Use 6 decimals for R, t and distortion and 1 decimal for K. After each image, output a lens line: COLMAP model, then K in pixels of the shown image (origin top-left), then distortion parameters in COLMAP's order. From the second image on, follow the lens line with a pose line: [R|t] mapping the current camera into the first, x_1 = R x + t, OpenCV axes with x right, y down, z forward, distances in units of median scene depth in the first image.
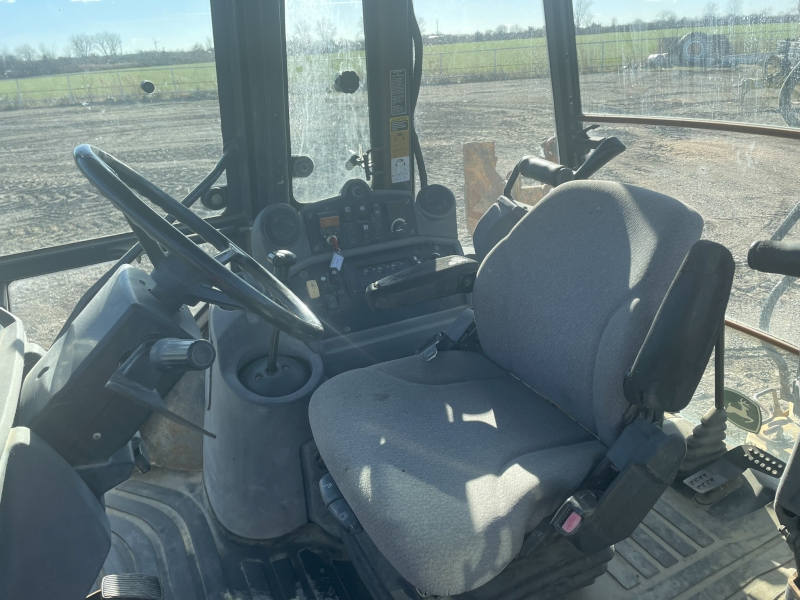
lens RADIAL K [[613.5, 0, 400.0], [0, 613.5, 300.0], [0, 0, 1]] dist [0.083965, -0.127602]
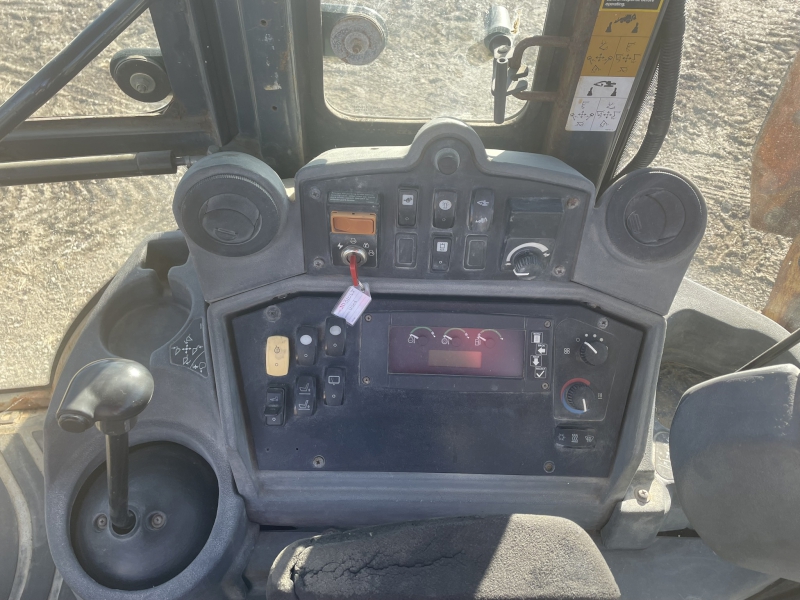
lens RADIAL K [[613.5, 0, 400.0], [0, 613.5, 300.0], [0, 0, 1]] dist [0.083965, -0.127602]
pose [[0.887581, 0.394841, -0.237275, 0.033151], [-0.241058, 0.837046, 0.491167, -0.290838], [0.392543, -0.378754, 0.838126, 0.631327]]
